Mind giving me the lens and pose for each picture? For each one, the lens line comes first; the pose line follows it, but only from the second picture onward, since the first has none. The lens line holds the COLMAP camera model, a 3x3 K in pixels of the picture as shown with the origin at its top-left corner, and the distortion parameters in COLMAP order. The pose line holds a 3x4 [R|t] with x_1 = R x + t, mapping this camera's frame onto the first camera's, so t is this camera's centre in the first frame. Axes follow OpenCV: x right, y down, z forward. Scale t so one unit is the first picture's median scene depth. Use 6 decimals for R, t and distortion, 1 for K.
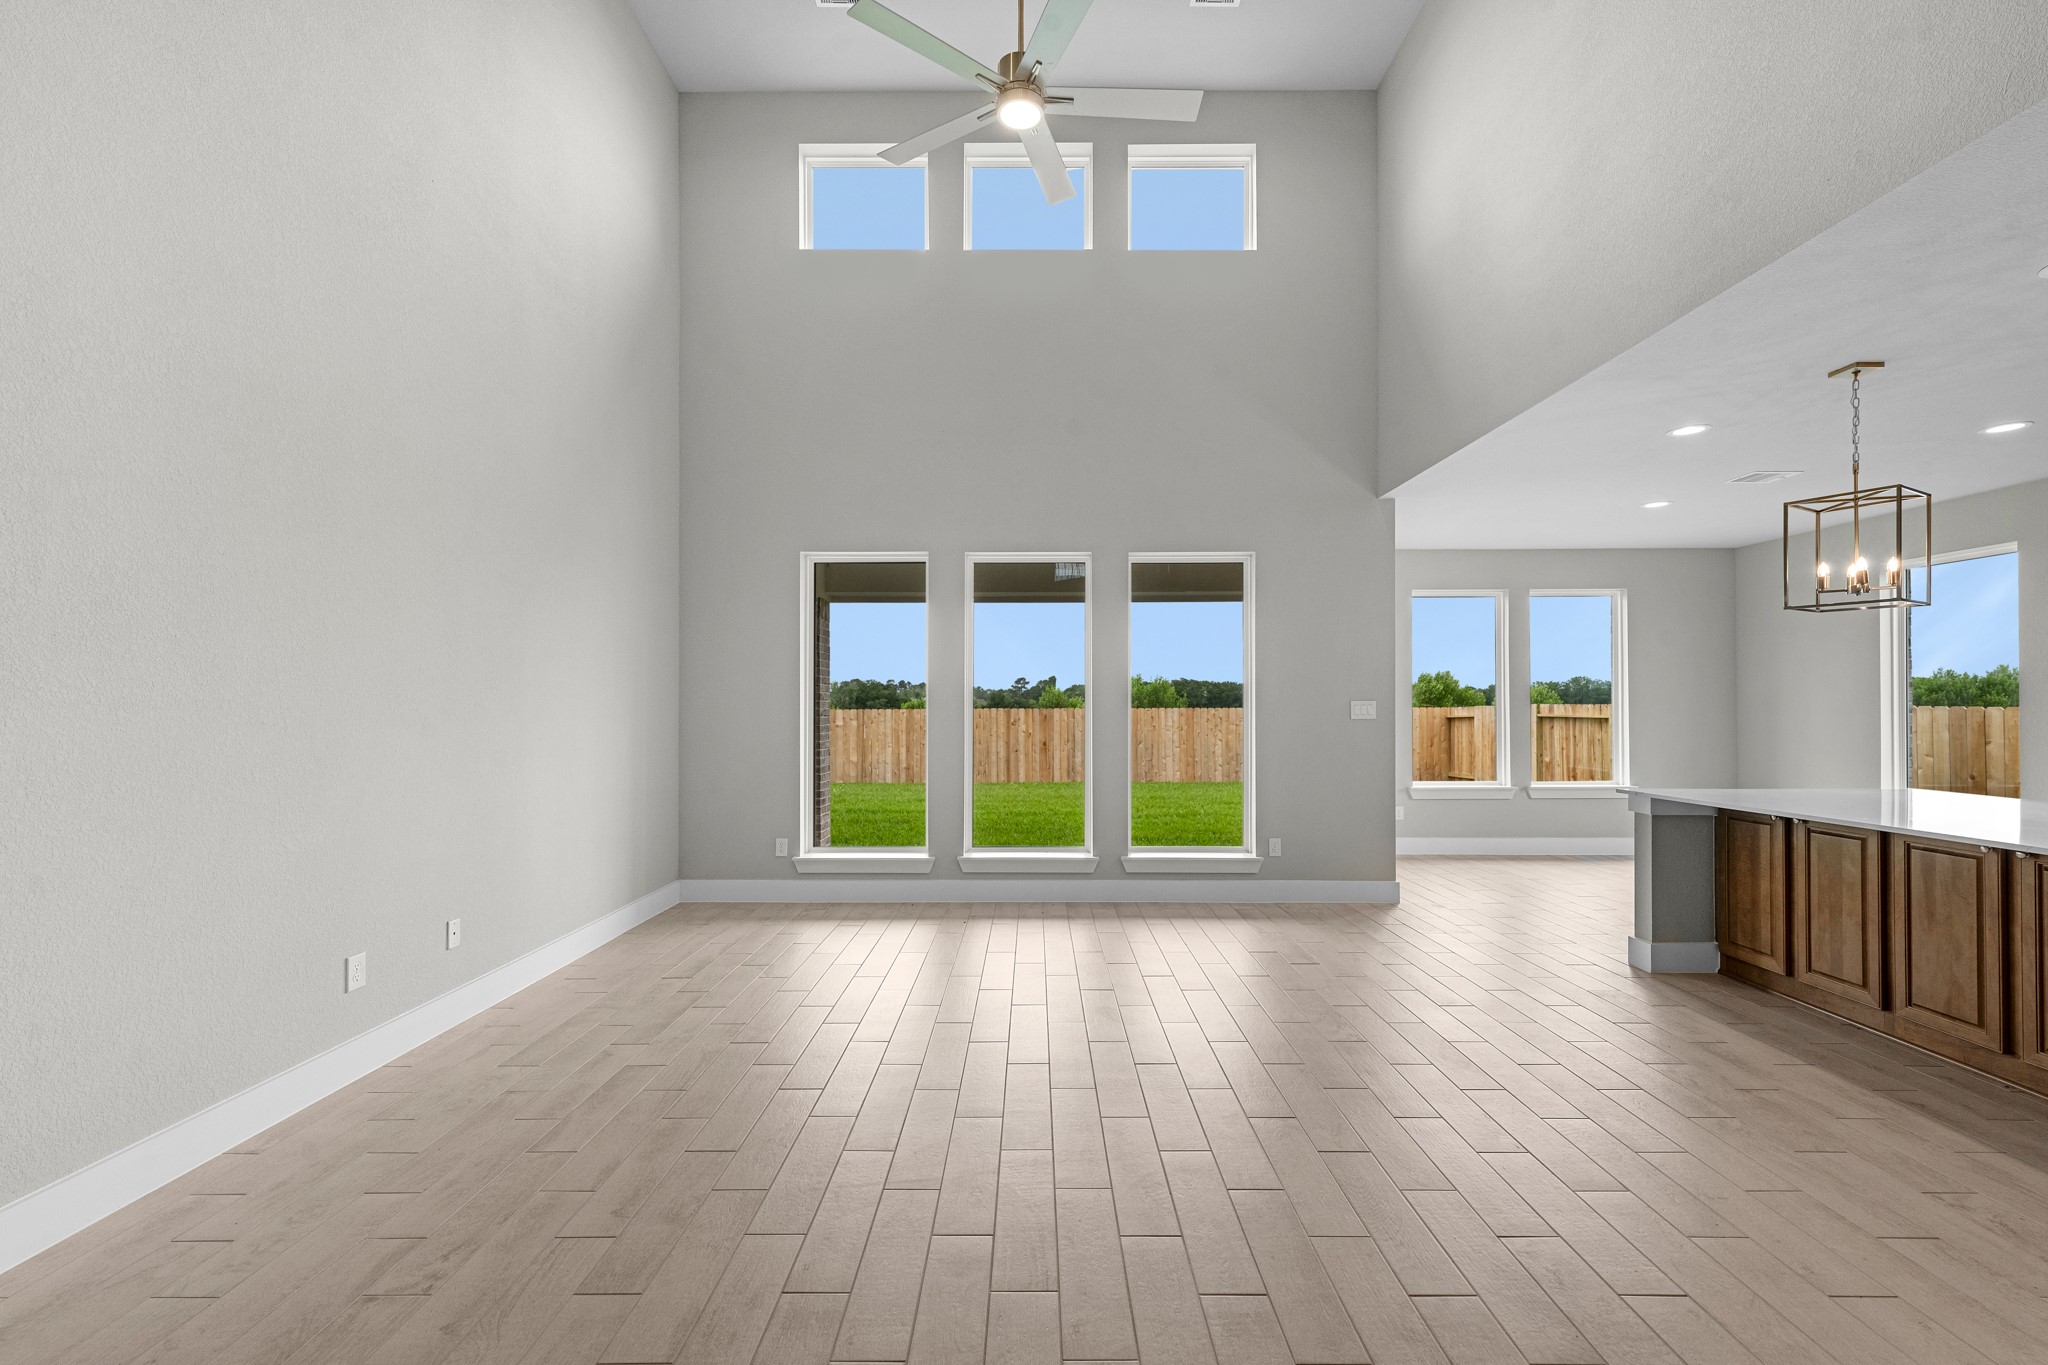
lens RADIAL K [[838.6, 0, 1030.7], [0, 838.6, 707.4], [0, 0, 1]] dist [-0.000321, -0.000019]
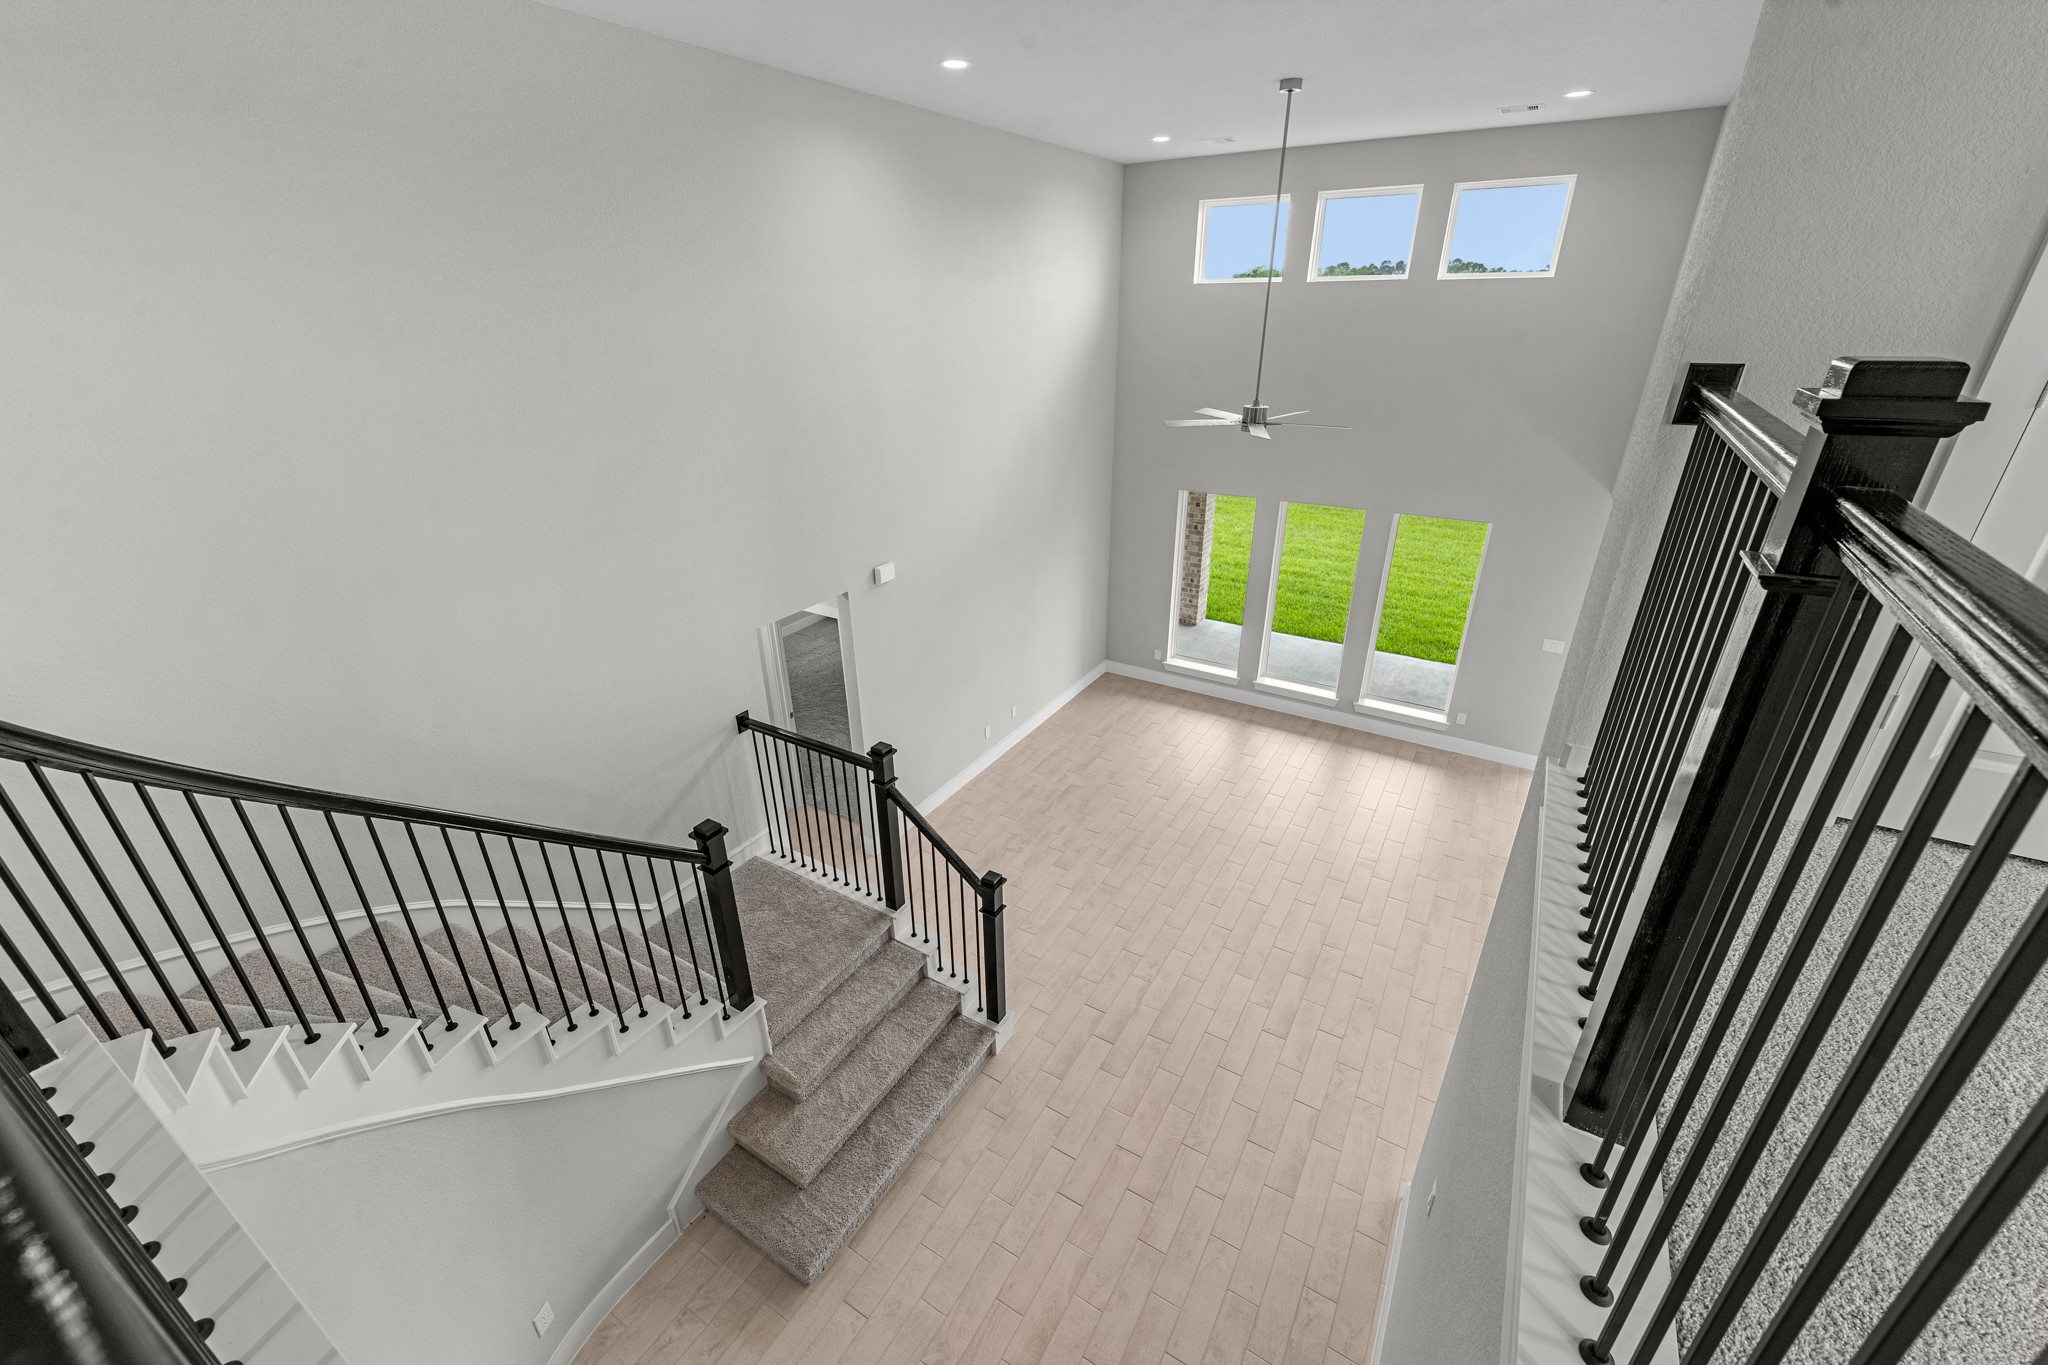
lens RADIAL K [[826.2, 0, 1024.0], [0, 826.2, 682.5], [0, 0, 1]] dist [0.000045, 0.000000]
pose [[0.856667, 0.212413, -0.470110, 0.302230], [0.007647, 0.905965, 0.423283, -0.531677], [0.515814, -0.366208, 0.774486, -0.541371]]
